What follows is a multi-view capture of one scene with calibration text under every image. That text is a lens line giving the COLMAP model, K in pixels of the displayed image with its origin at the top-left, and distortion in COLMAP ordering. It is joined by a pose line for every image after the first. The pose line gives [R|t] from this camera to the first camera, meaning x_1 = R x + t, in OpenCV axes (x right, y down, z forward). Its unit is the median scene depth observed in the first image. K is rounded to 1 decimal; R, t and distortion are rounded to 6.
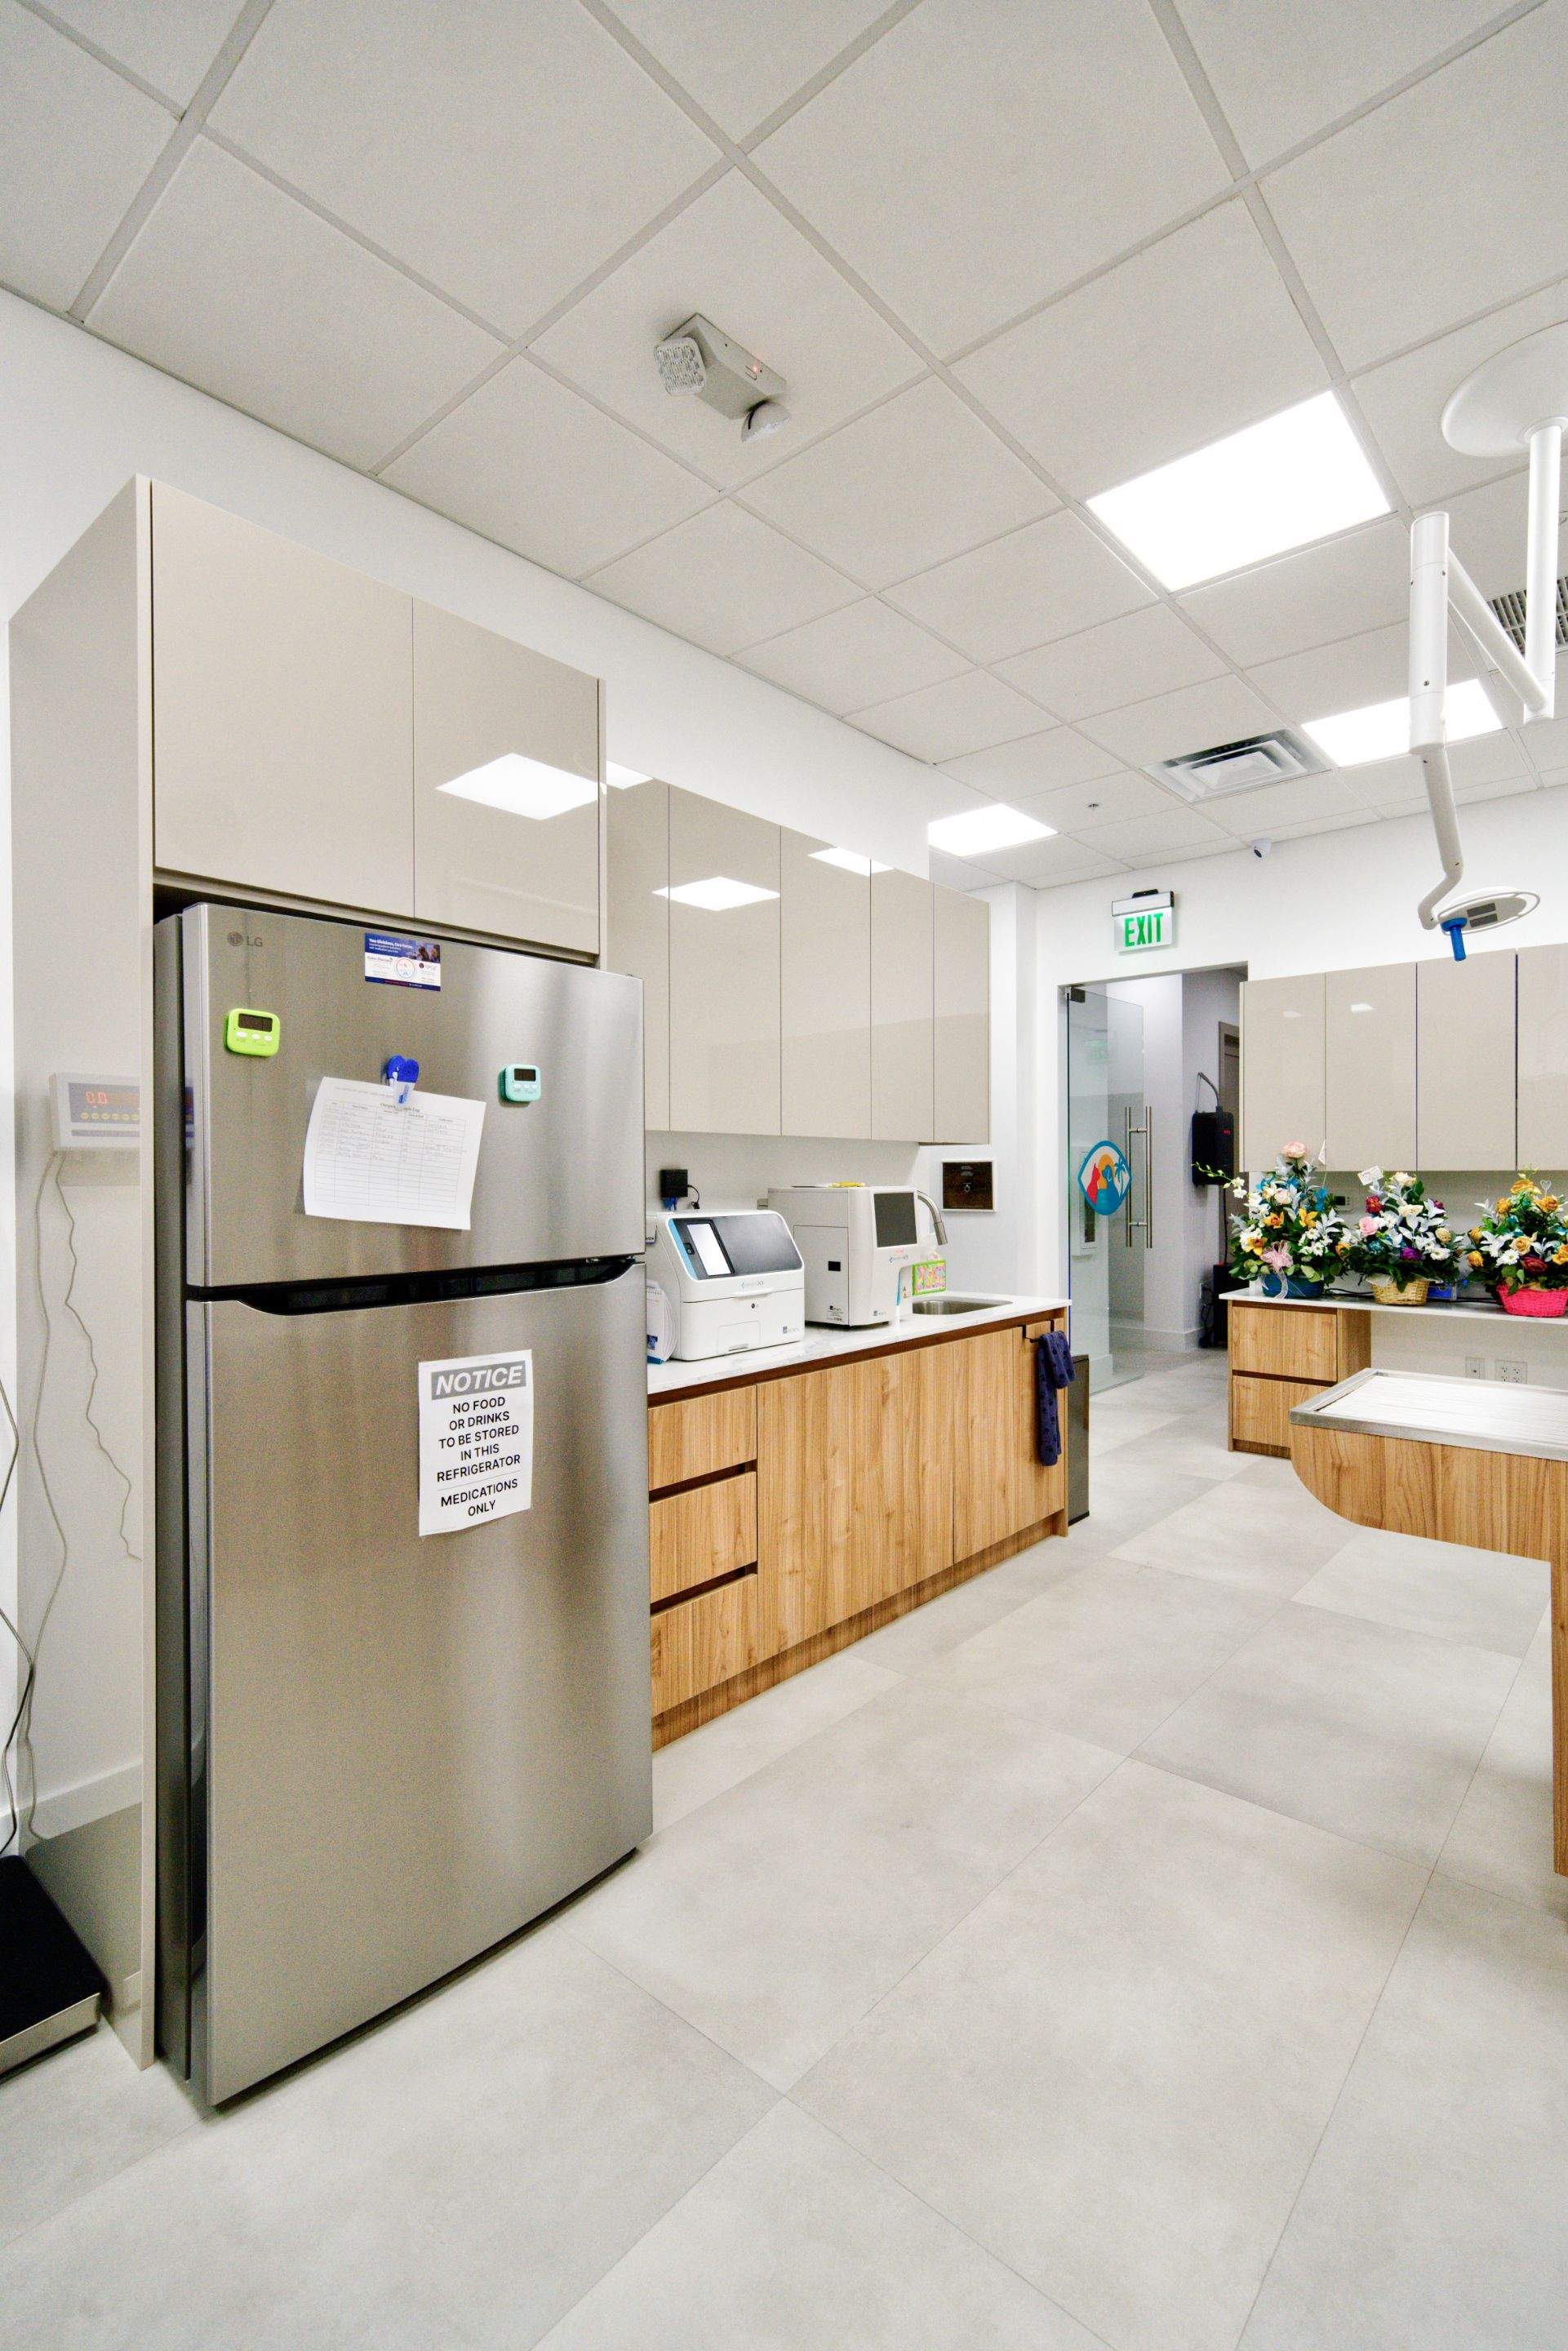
lens RADIAL K [[1104.6, 0, 738.2], [0, 1104.6, 1179.6], [0, 0, 1]] dist [0.009413, 0.003342]
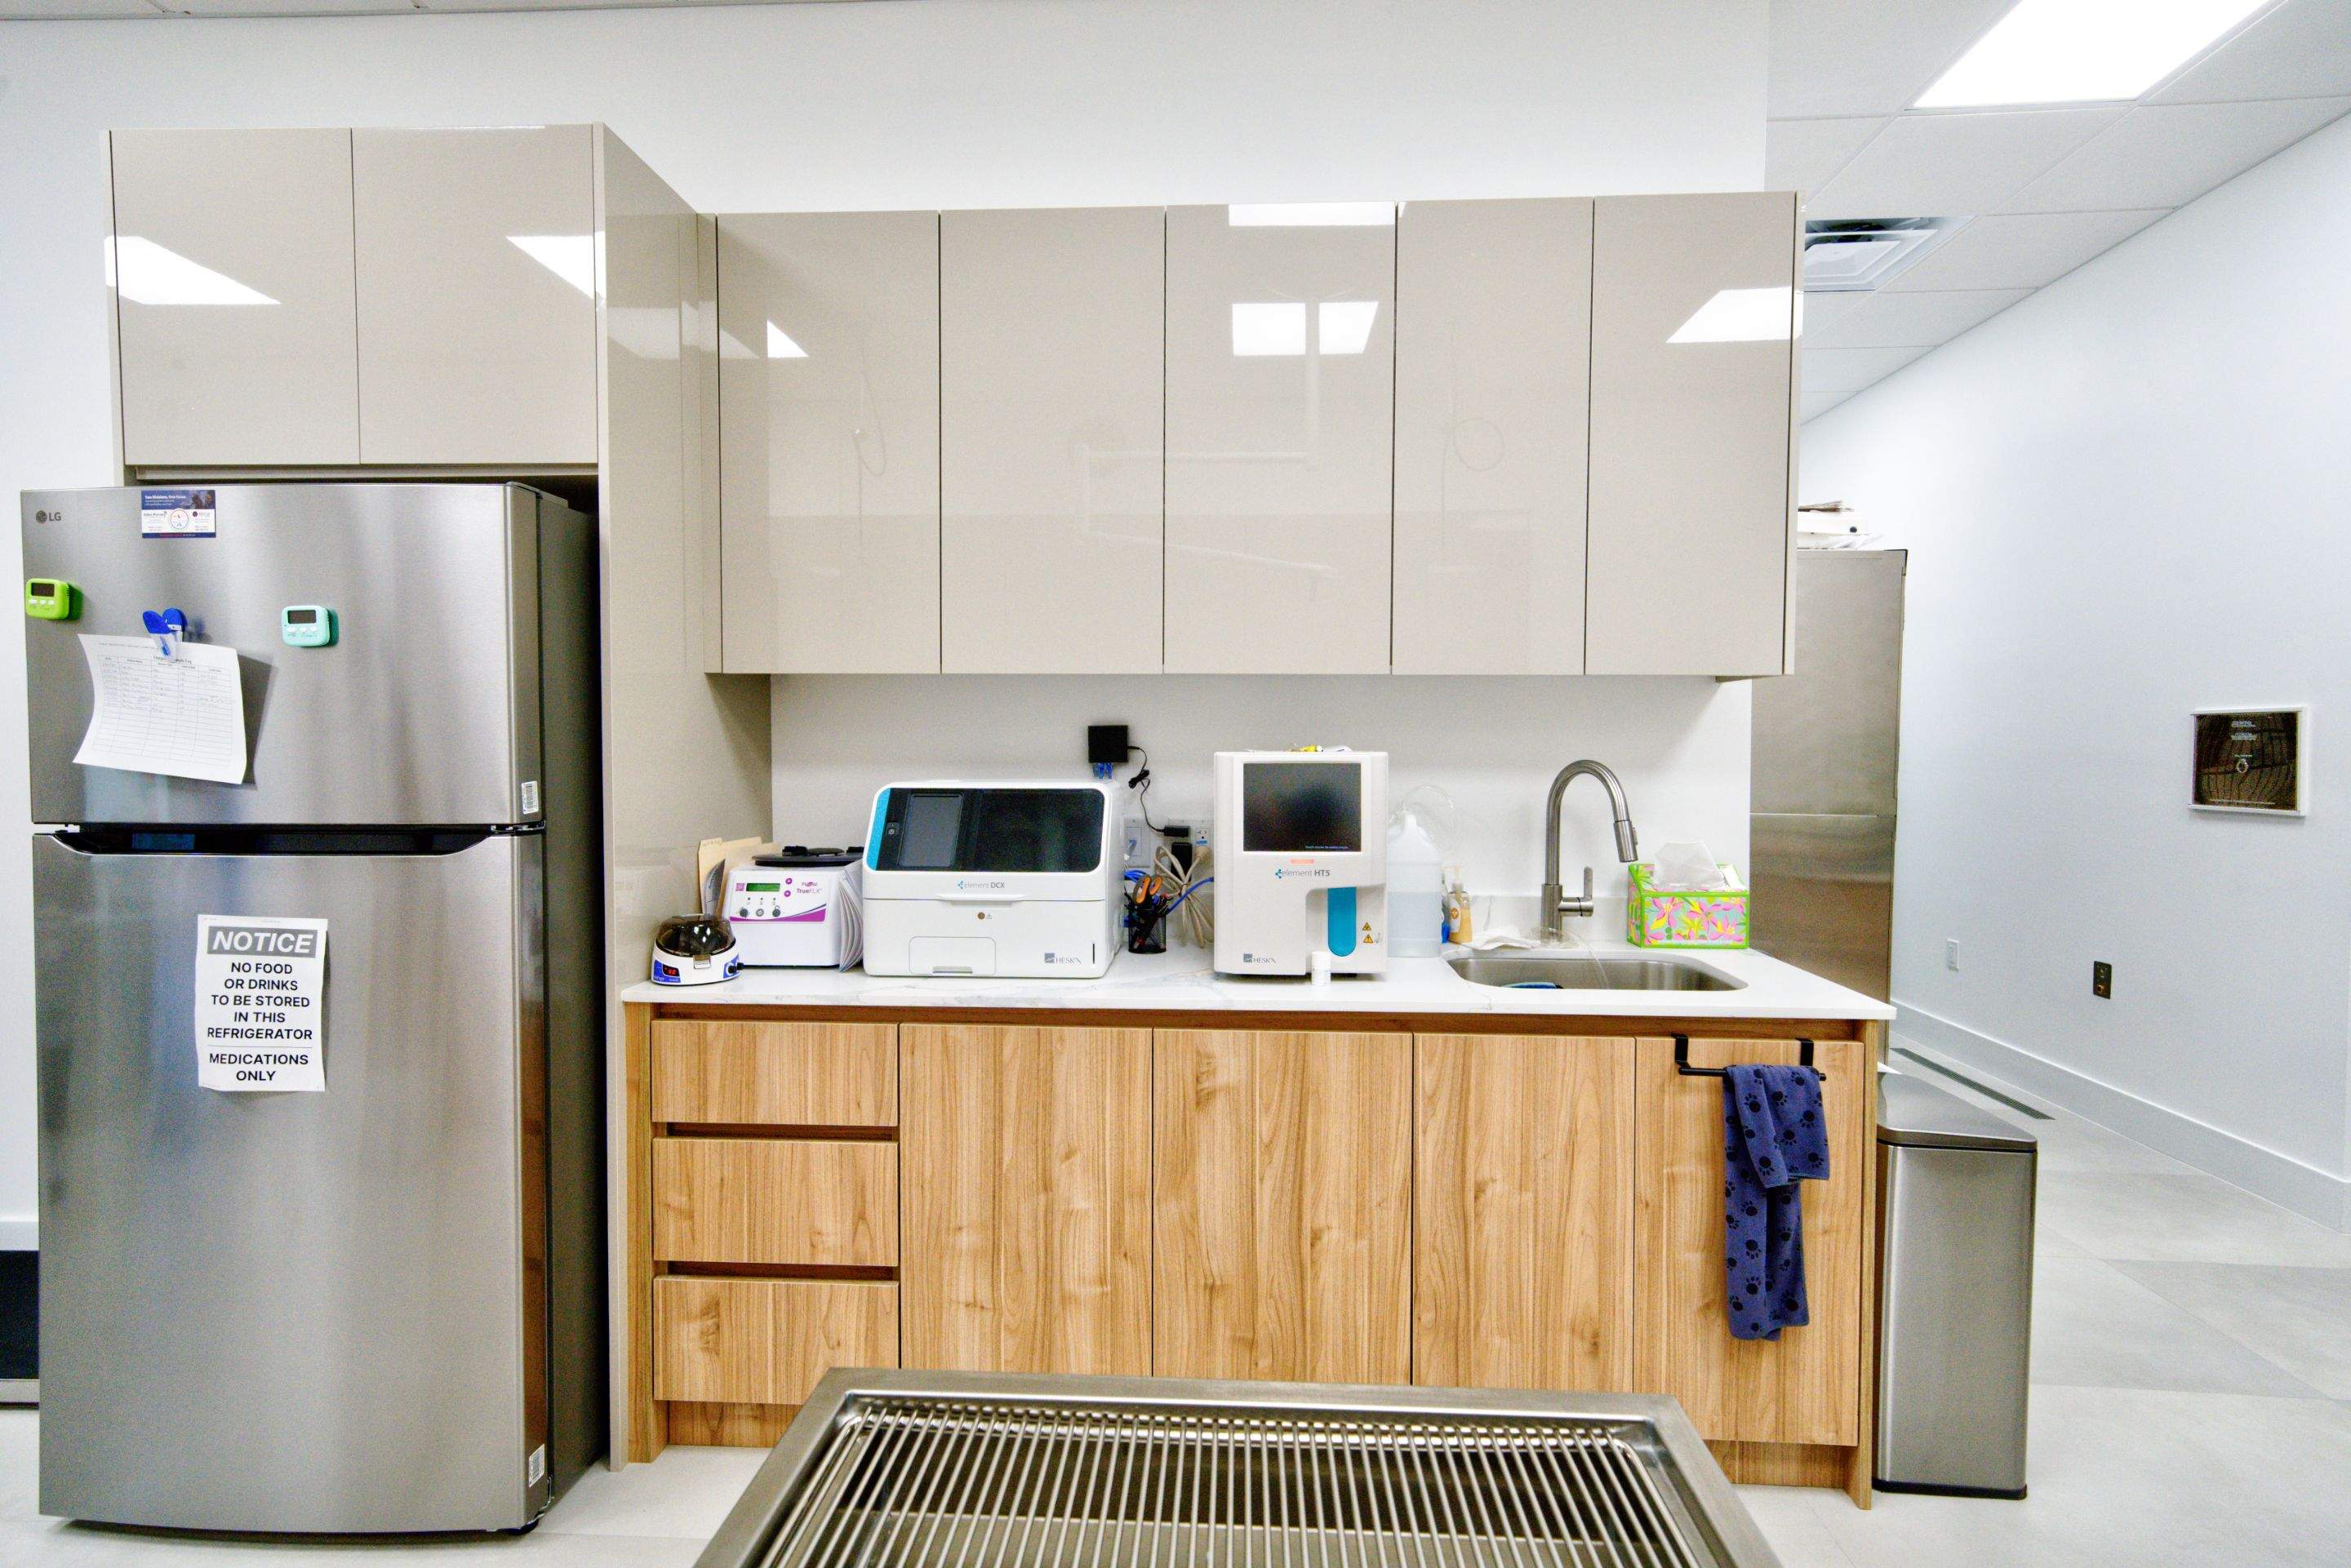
lens RADIAL K [[1104.6, 0, 1171.3], [0, 1104.6, 776.8], [0, 0, 1]] dist [0.009413, 0.003342]
pose [[0.621532, 0.033449, -0.782674, 0.632037], [-0.008869, 0.999324, 0.035665, -0.001584], [0.783338, -0.015225, 0.621409, 0.644619]]
